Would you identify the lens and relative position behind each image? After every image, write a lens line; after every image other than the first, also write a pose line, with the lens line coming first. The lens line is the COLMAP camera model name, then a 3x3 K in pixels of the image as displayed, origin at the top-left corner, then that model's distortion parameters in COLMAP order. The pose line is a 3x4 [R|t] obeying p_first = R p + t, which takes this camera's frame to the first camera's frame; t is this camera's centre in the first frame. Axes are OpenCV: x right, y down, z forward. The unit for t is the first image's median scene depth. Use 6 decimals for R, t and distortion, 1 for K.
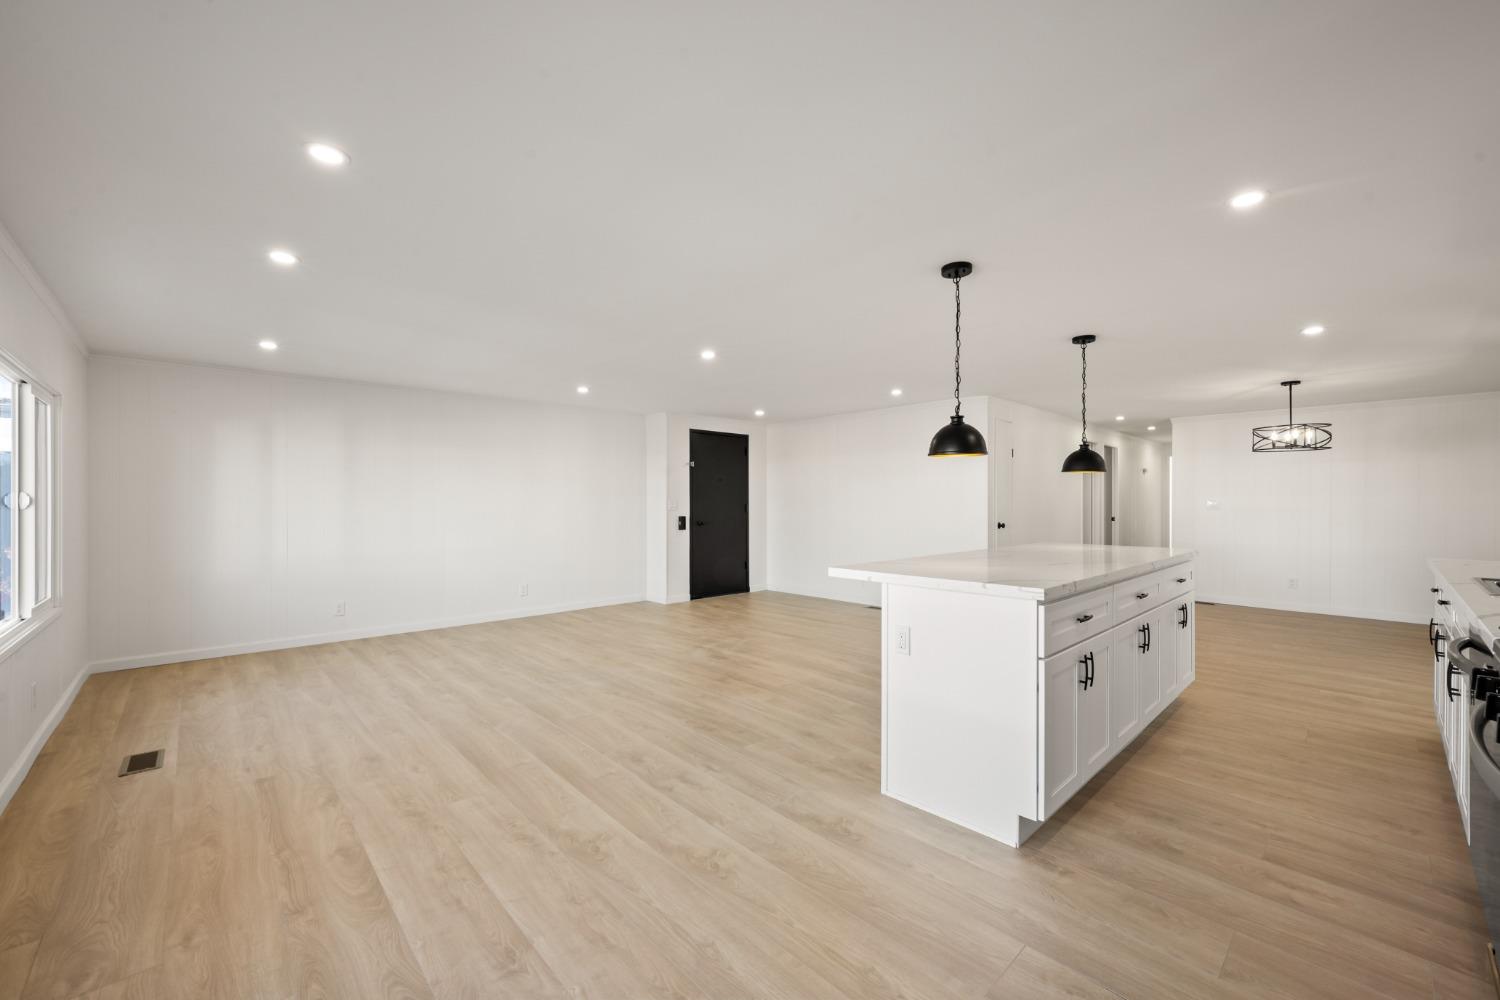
lens RADIAL K [[593.7, 0, 748.6], [0, 593.7, 504.3], [0, 0, 1]] dist [0.000500, 0.000374]
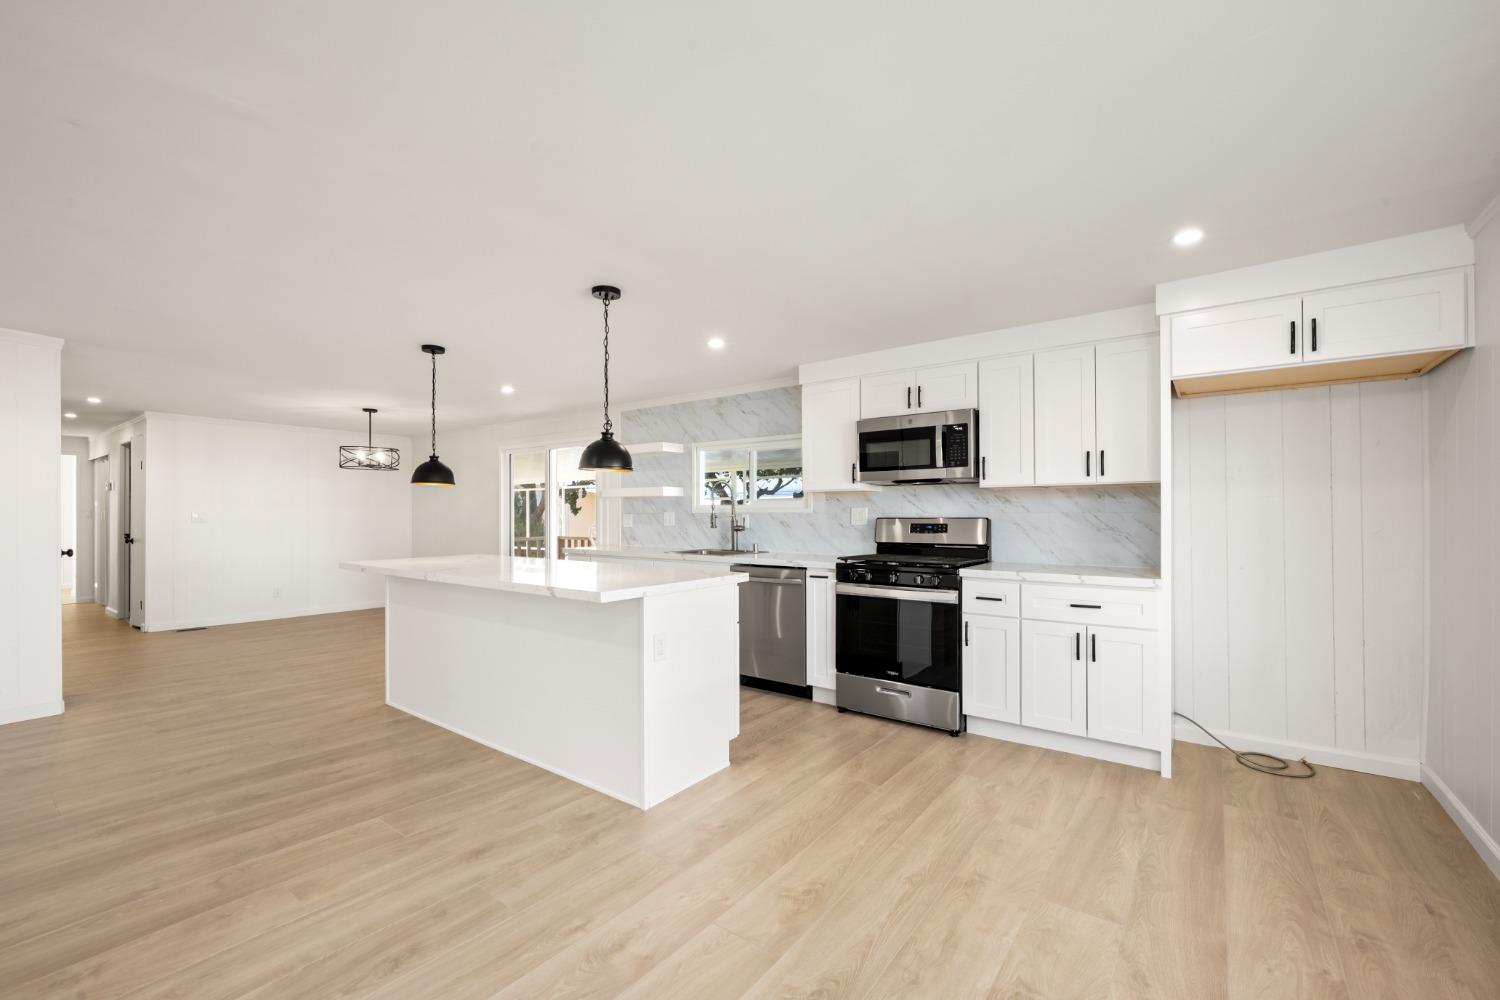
lens RADIAL K [[621.3, 0, 755.5], [0, 621.3, 509.4], [0, 0, 1]] dist [-0.003591, -0.000169]
pose [[-0.179726, 0.006618, 0.983695, -0.762457], [0.005034, 0.999970, -0.005808, -0.004936], [-0.983704, 0.003908, -0.179754, 0.928549]]
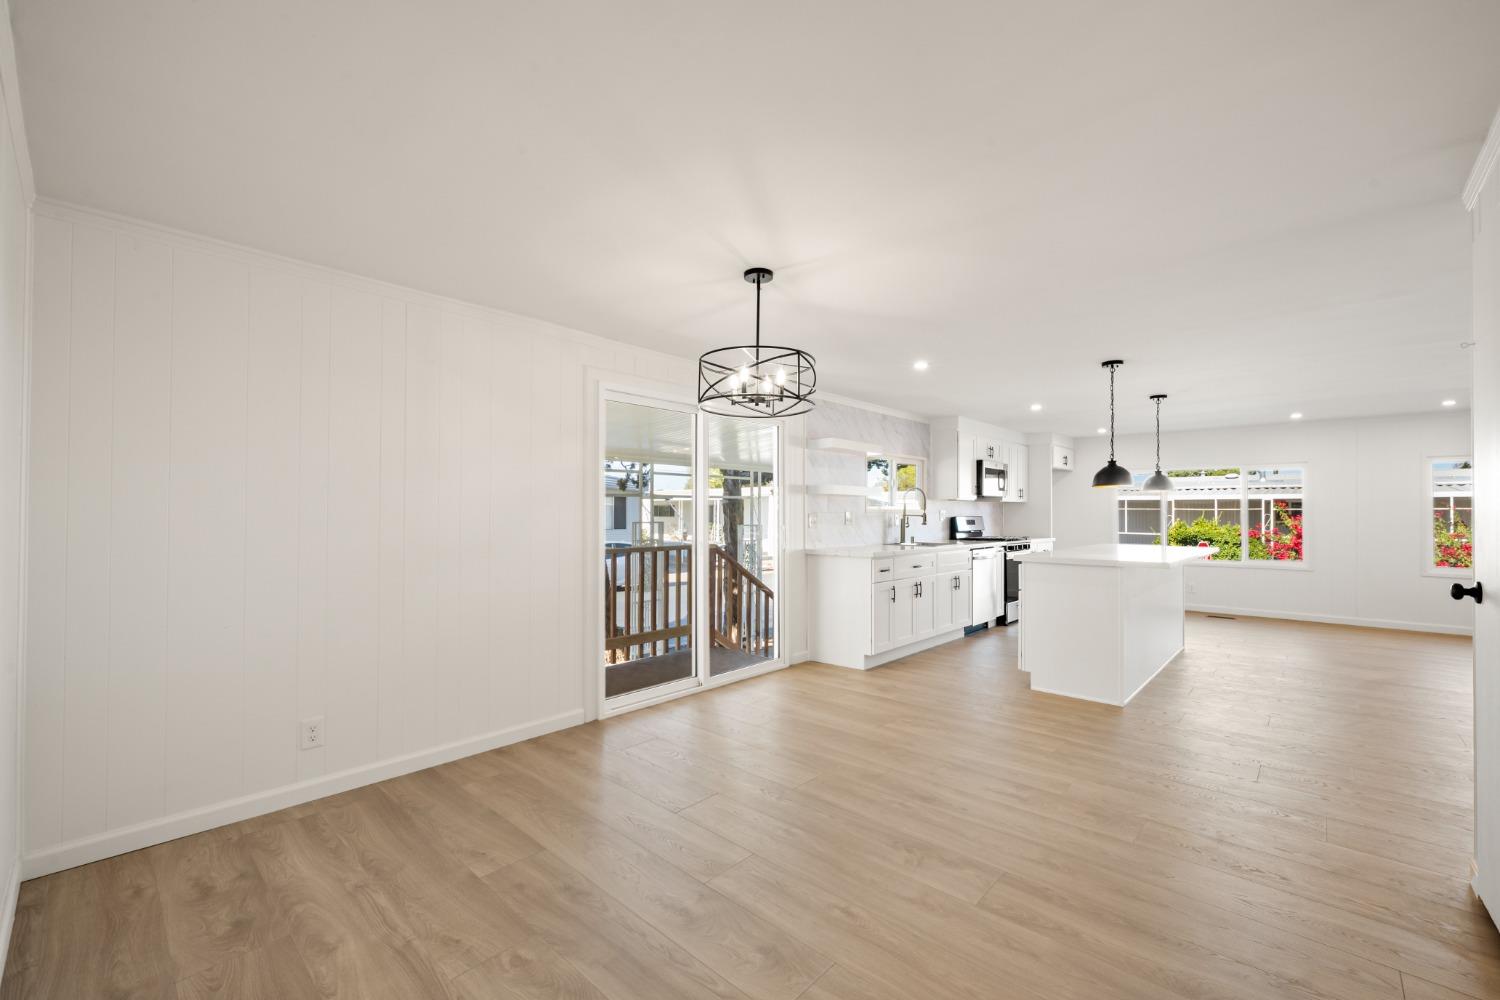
lens RADIAL K [[603.9, 0, 750.0], [0, 603.9, 500.0], [0, 0, 1]] dist [0.010769, 0.000011]
pose [[-0.996345, -0.011076, -0.084699, 1.875329], [-0.009148, 0.999691, -0.023124, 0.007647], [0.084929, -0.022265, -0.996138, 2.886312]]
